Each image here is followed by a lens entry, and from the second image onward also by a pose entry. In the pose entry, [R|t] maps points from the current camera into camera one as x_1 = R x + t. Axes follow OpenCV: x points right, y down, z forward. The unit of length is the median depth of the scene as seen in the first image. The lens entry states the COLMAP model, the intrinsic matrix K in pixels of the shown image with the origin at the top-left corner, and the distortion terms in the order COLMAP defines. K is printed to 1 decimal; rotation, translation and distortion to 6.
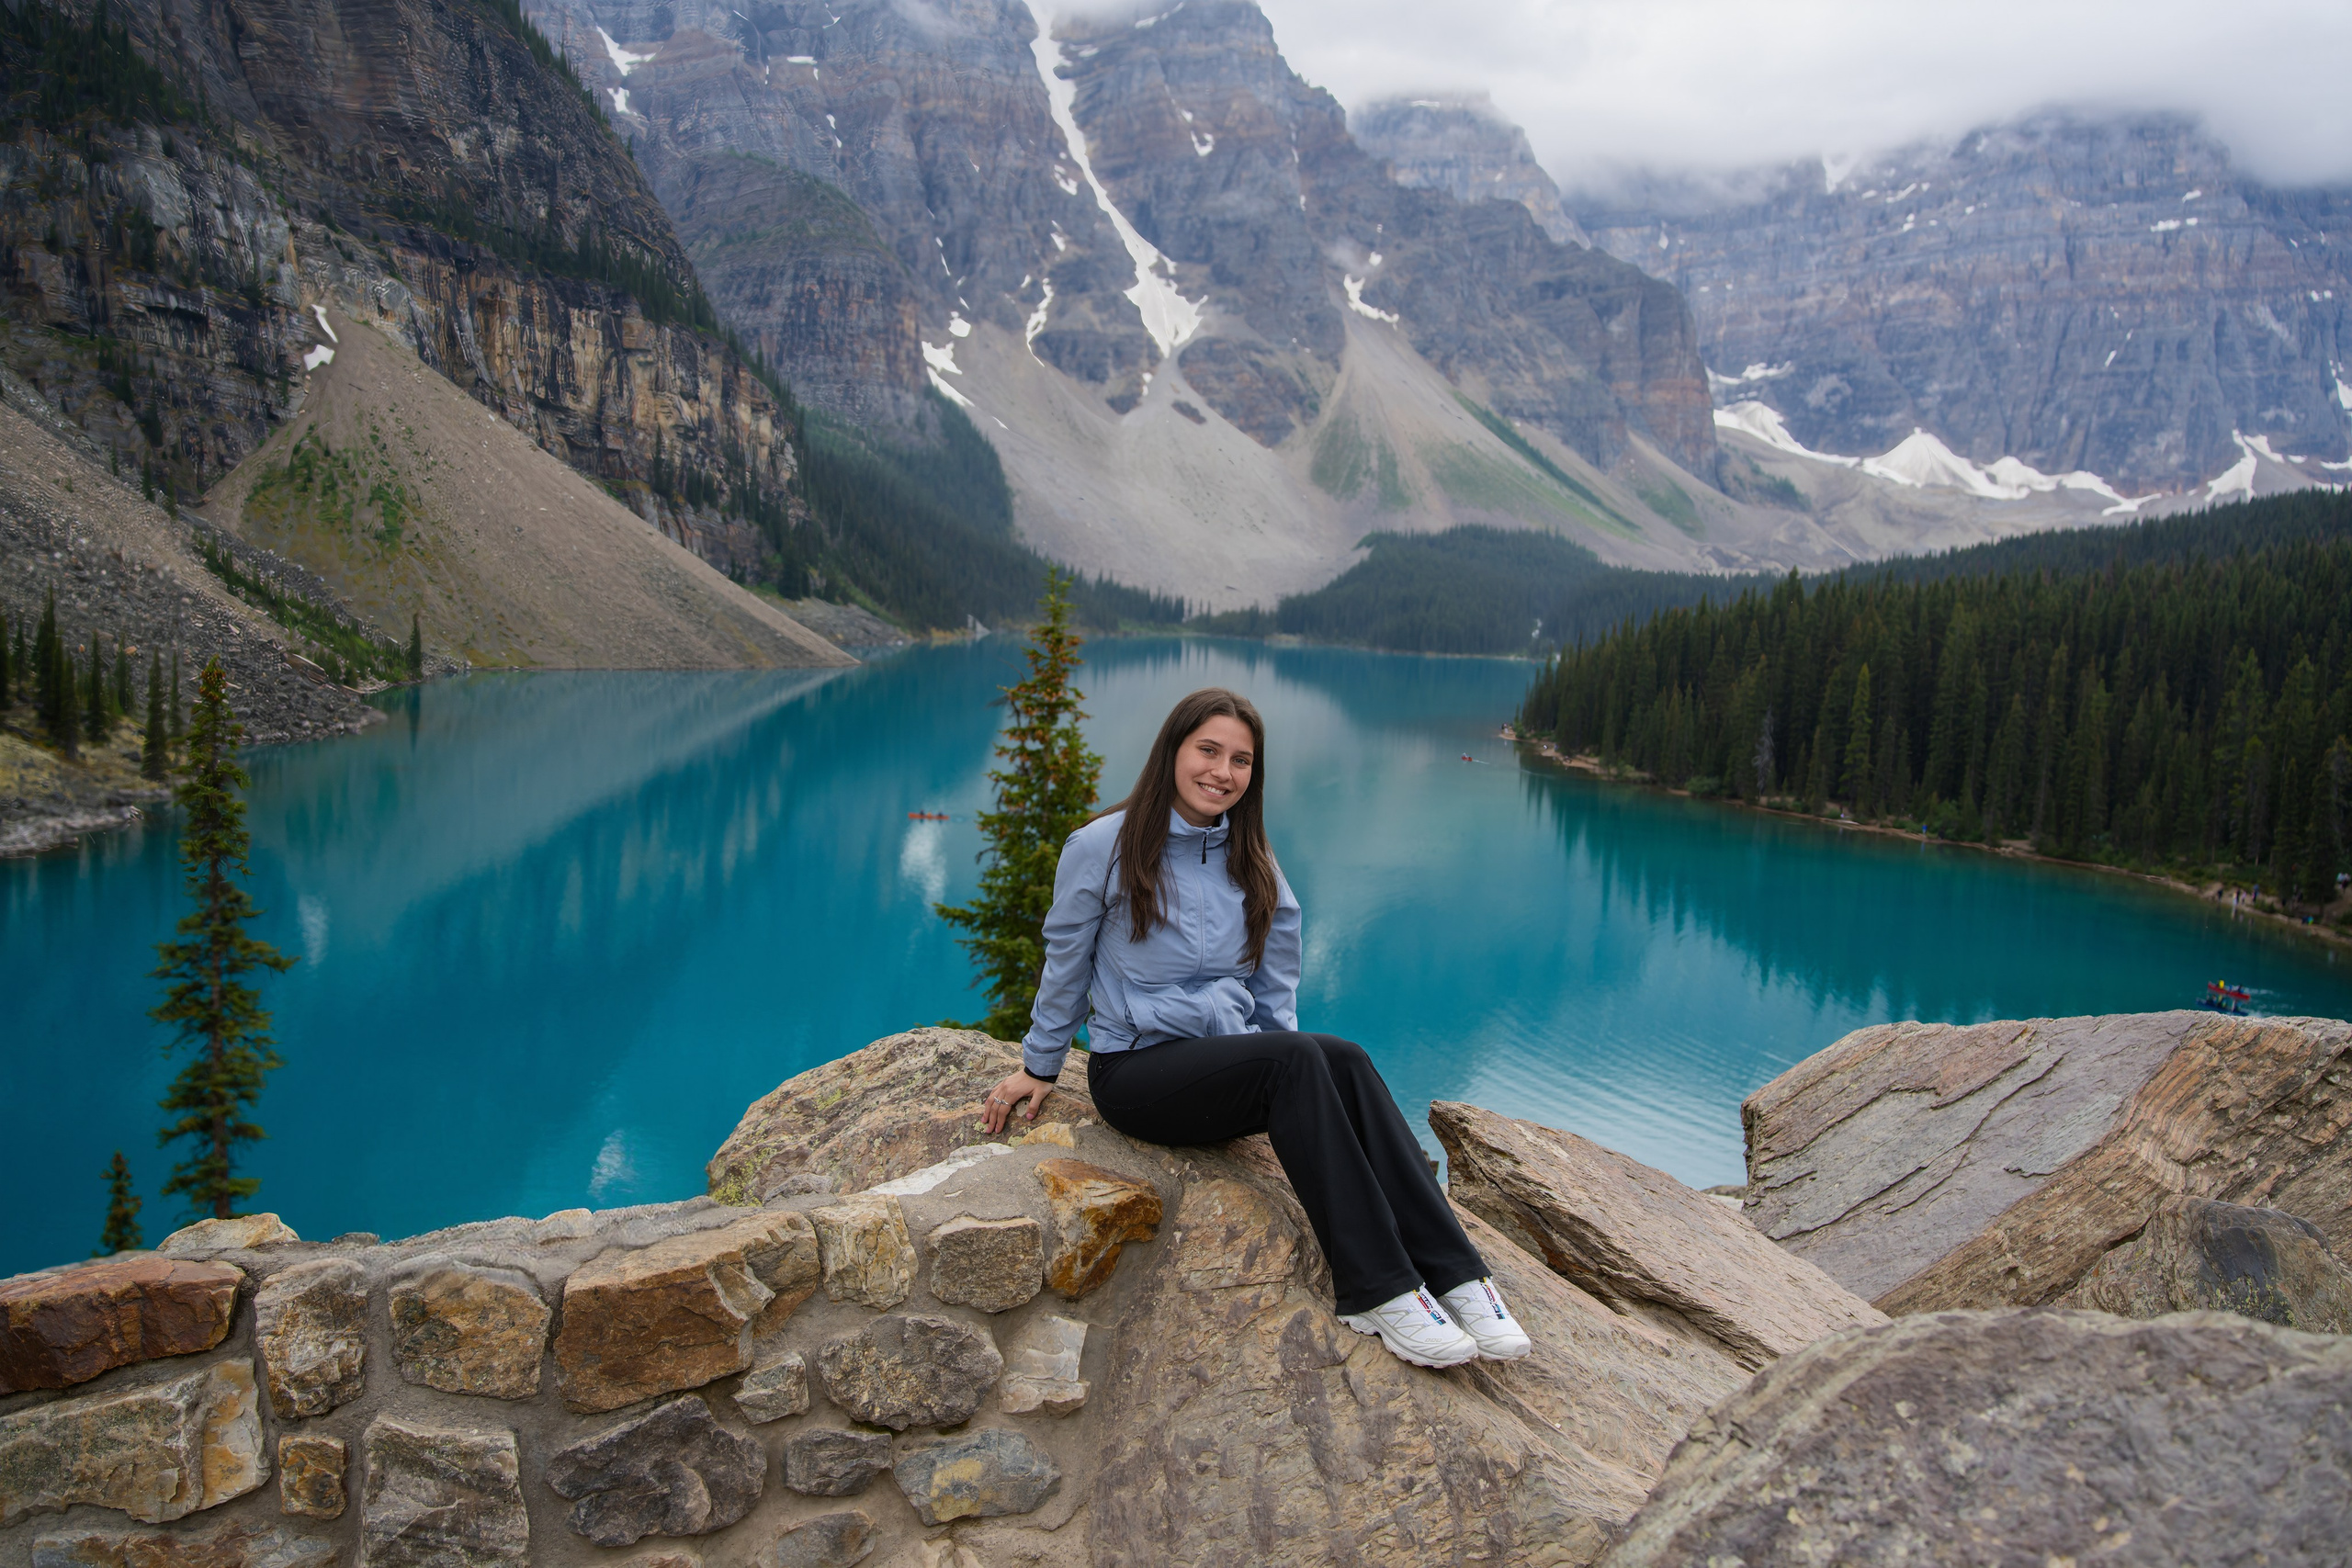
lens RADIAL K [[1937.9, 0, 1172.3], [0, 1937.9, 791.1], [0, 0, 1]] dist [-0.098505, 0.082308]
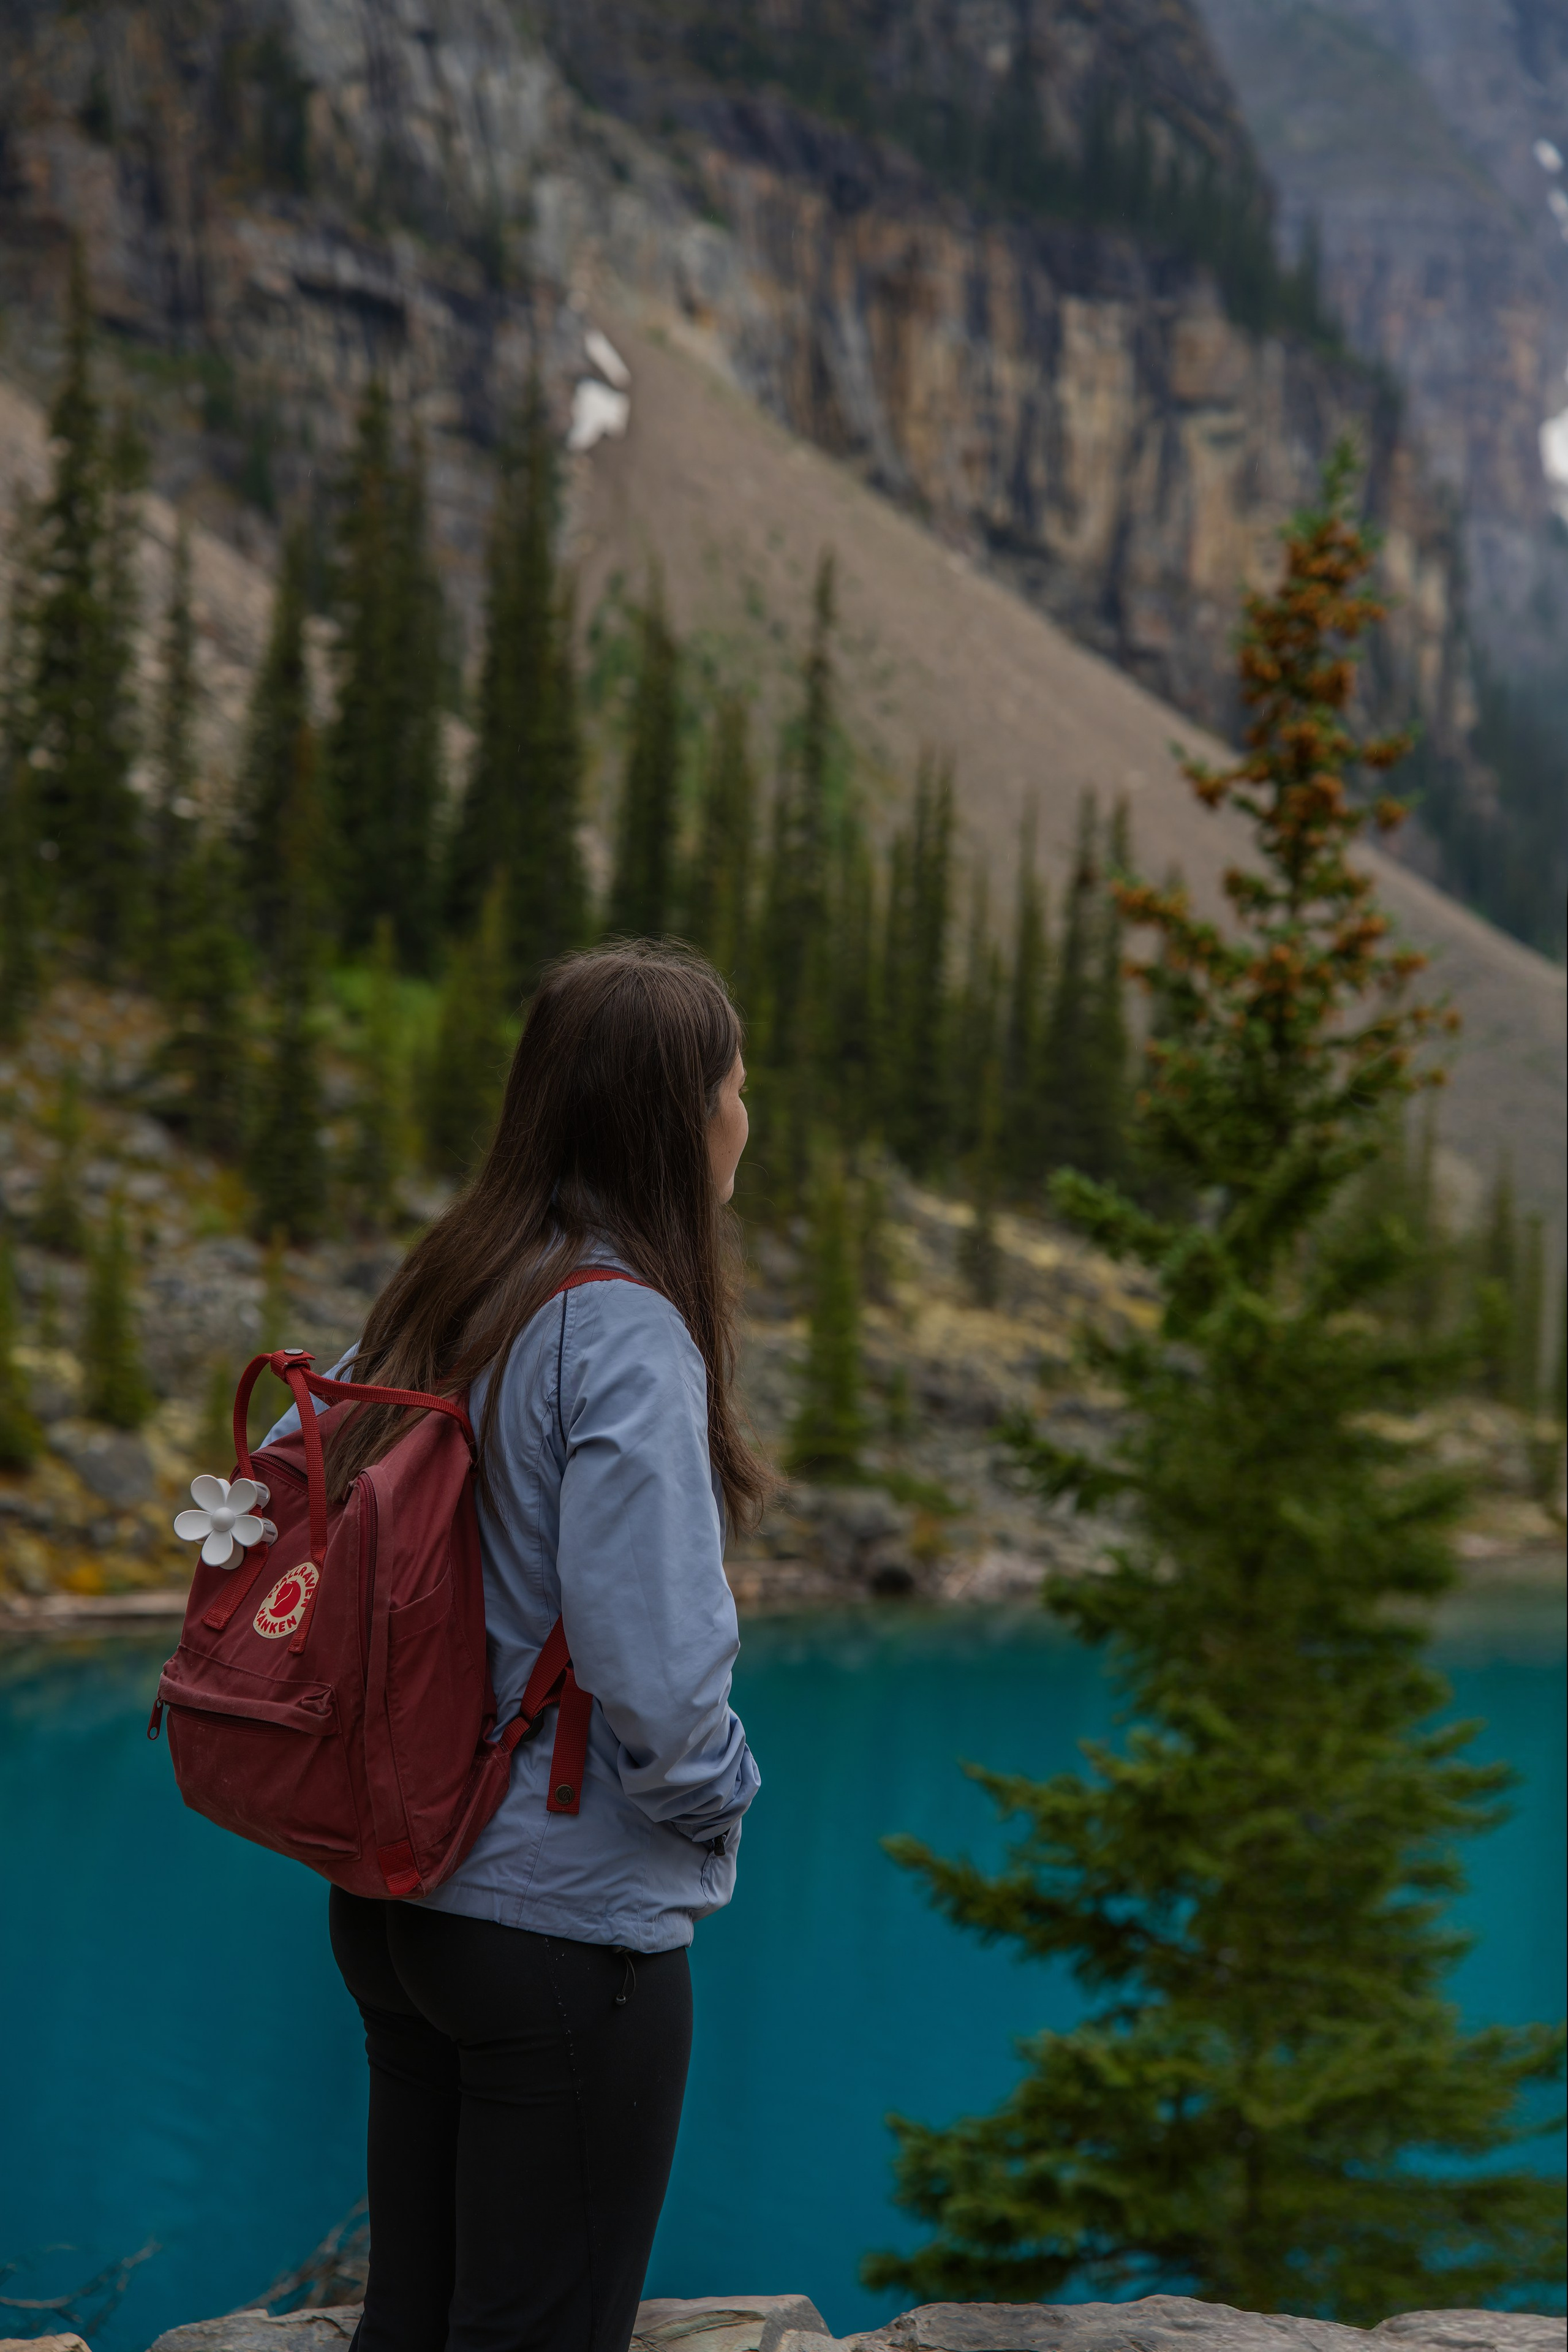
lens RADIAL K [[4573.5, 0, 779.3], [0, 4573.5, 1172.2], [0, 0, 1]] dist [0.581978, 0.000000]
pose [[0.970966, 0.012705, -0.238880, -0.128205], [-0.030074, 0.997149, -0.069206, 0.005335], [0.237320, 0.074380, 0.968580, 0.026057]]
